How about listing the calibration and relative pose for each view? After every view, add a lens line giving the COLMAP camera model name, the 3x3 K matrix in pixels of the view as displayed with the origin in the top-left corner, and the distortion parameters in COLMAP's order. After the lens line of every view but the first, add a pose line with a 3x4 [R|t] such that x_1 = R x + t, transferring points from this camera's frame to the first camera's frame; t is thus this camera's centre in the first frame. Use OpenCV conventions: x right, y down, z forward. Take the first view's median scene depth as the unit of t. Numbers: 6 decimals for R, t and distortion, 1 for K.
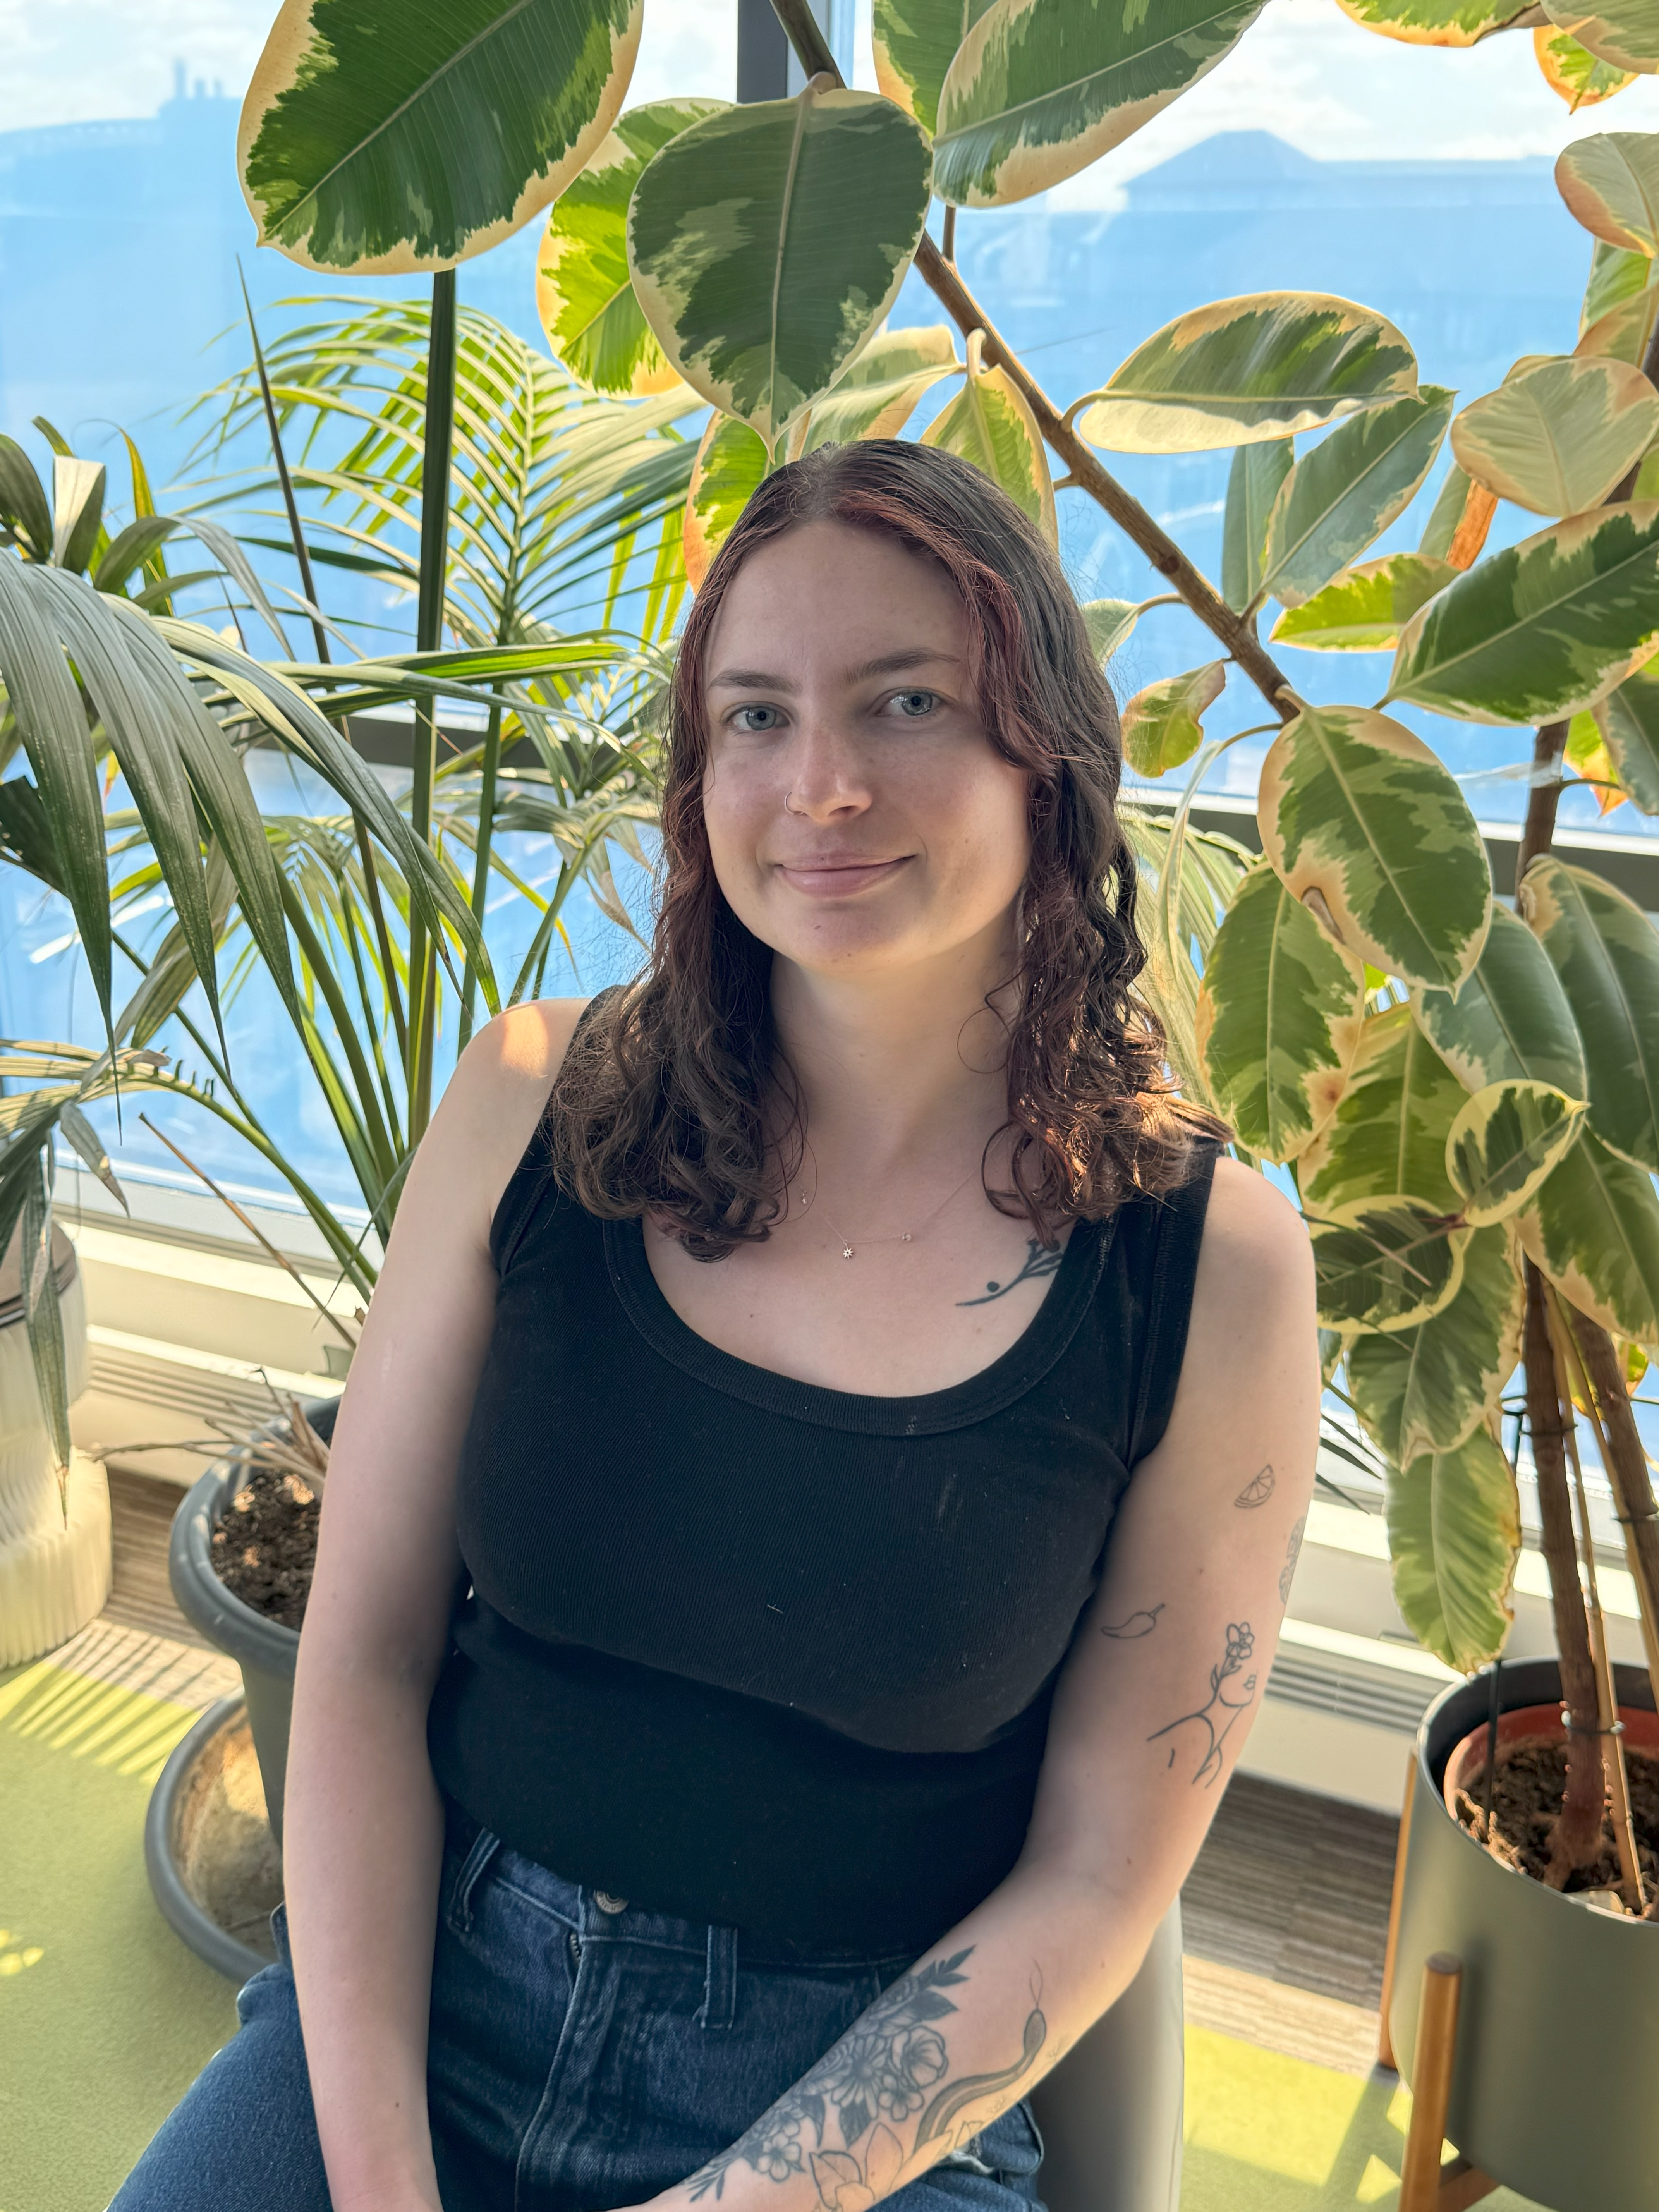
lens RADIAL K [[2177.1, 0, 806.9], [0, 2177.1, 1106.2], [0, 0, 1]] dist [0.023995, -0.028224]
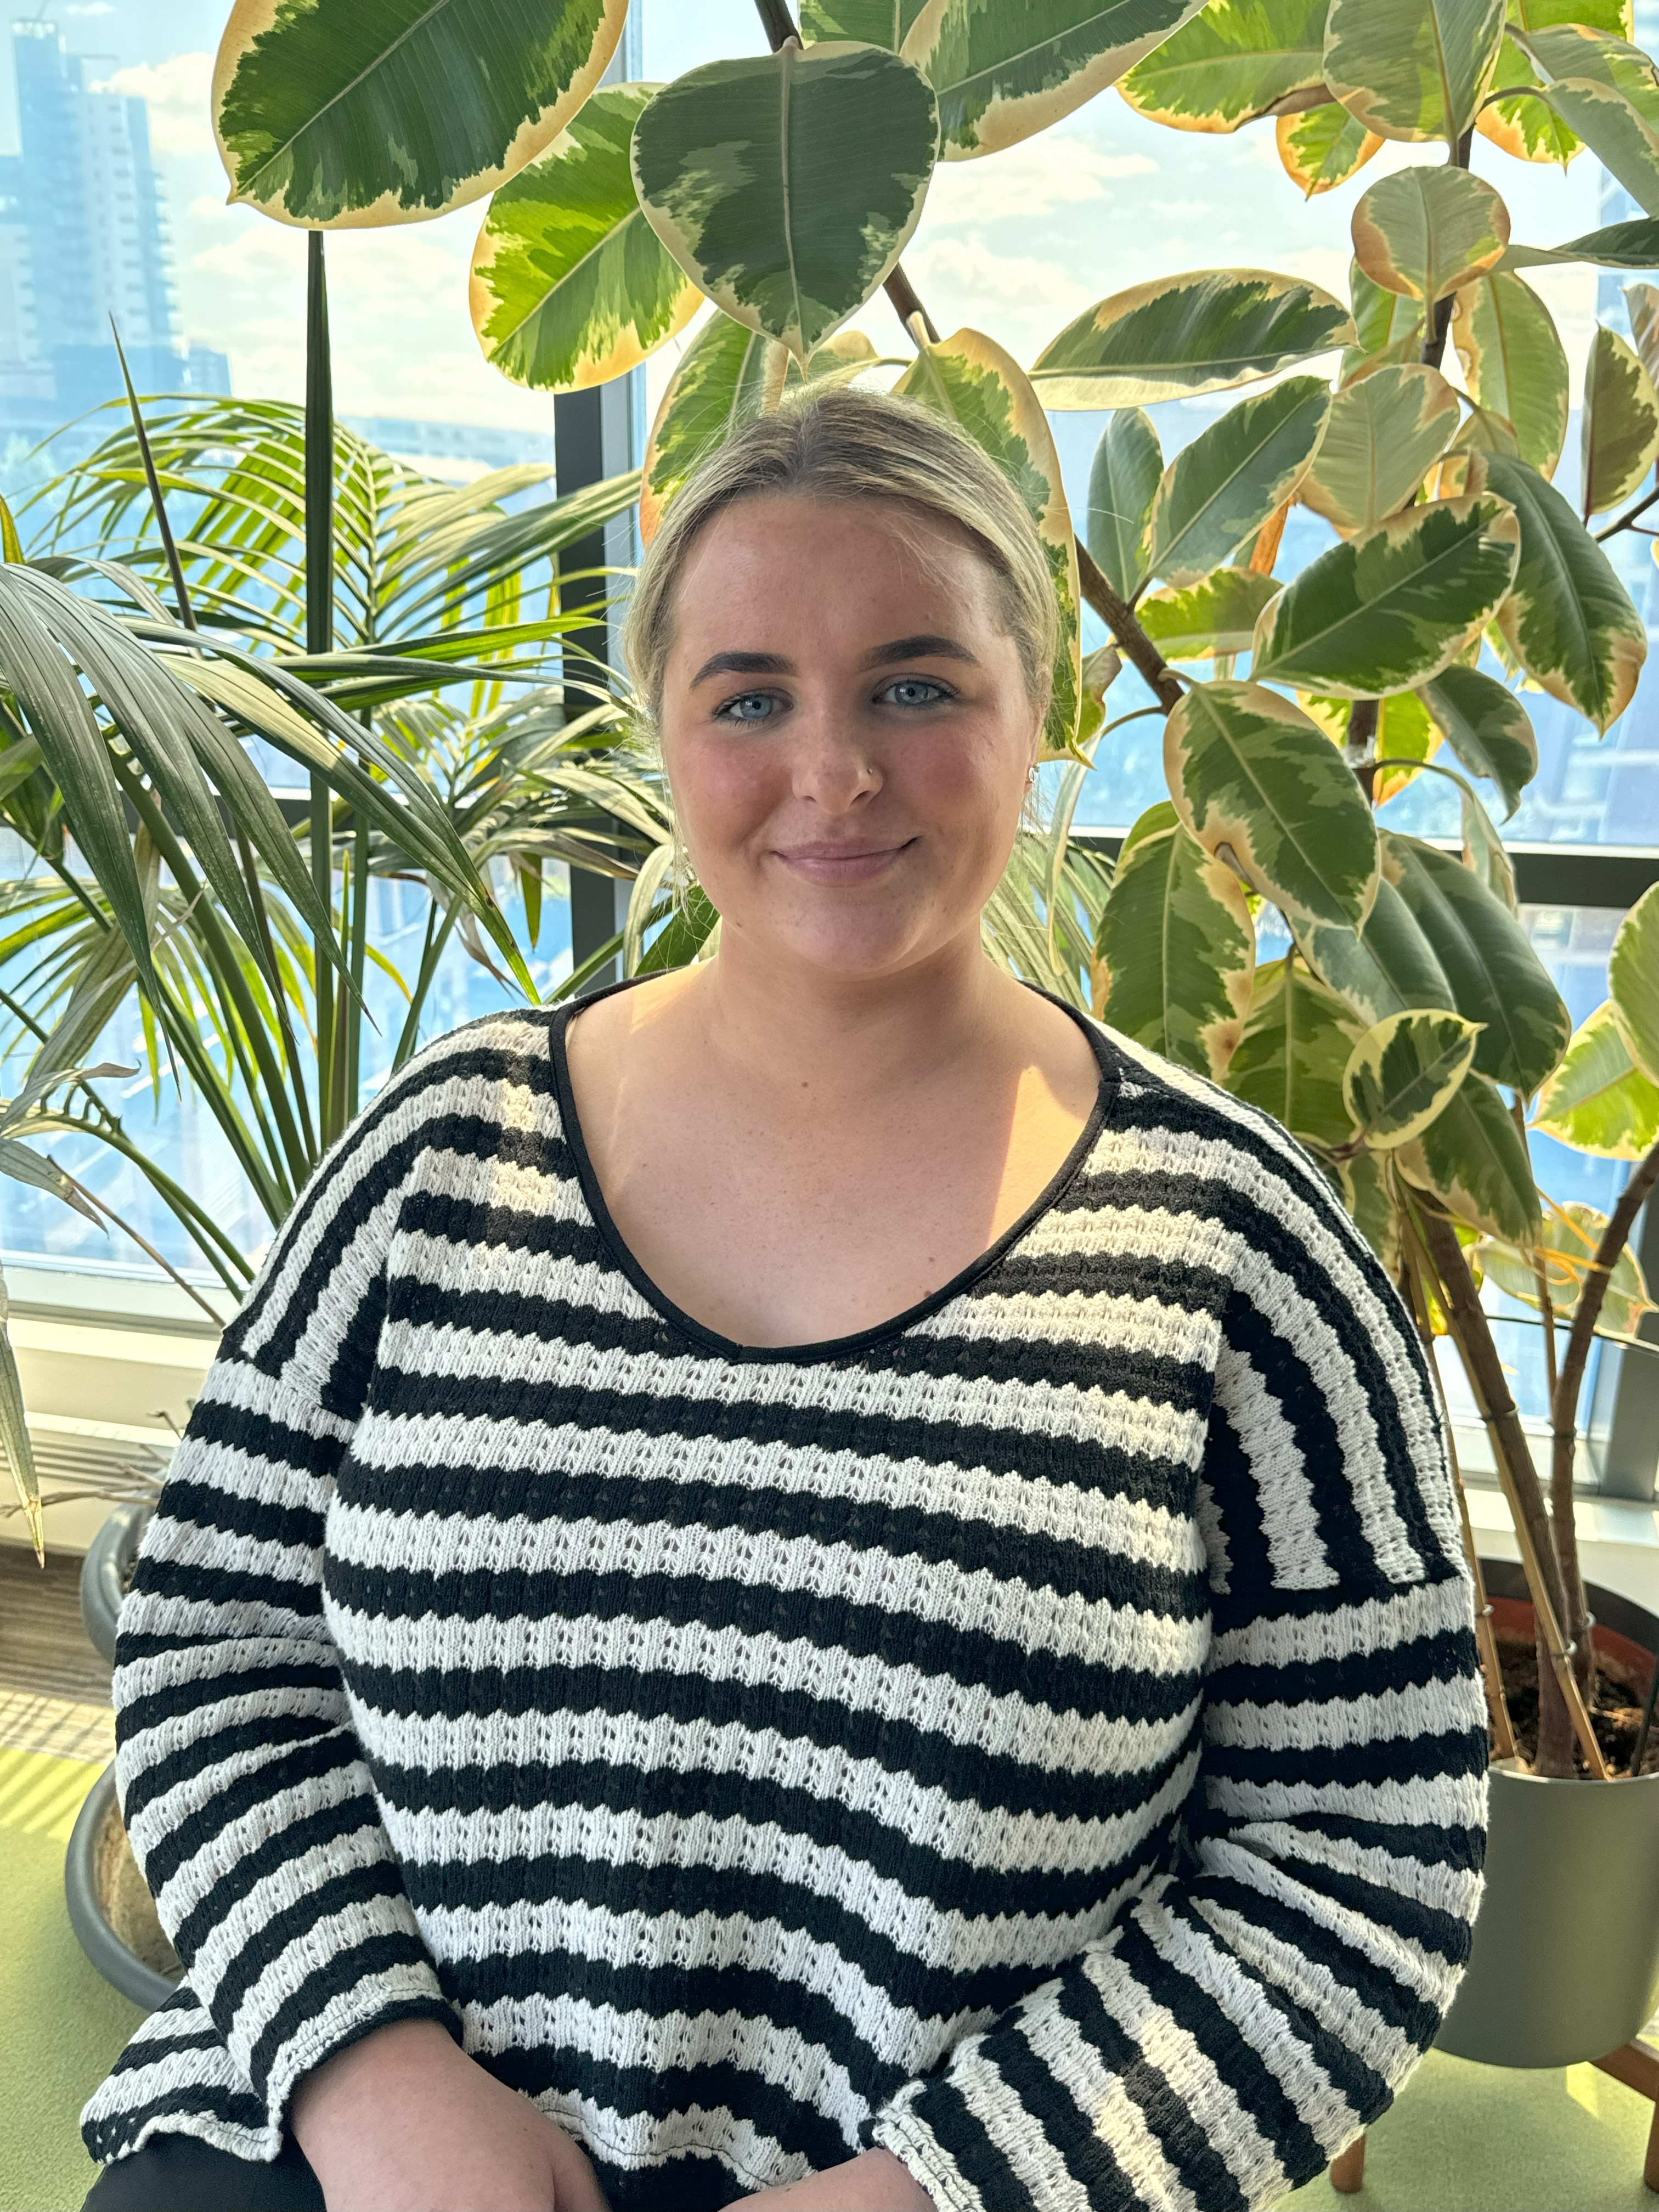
lens RADIAL K [[1860.3, 0, 789.7], [0, 1860.3, 1096.4], [0, 0, 1]] dist [0.000934, 0.002527]
pose [[0.985364, -0.065246, 0.157485, -0.127526], [0.073003, 0.996361, -0.043981, 0.047591], [-0.154042, 0.054834, 0.986542, 0.127664]]
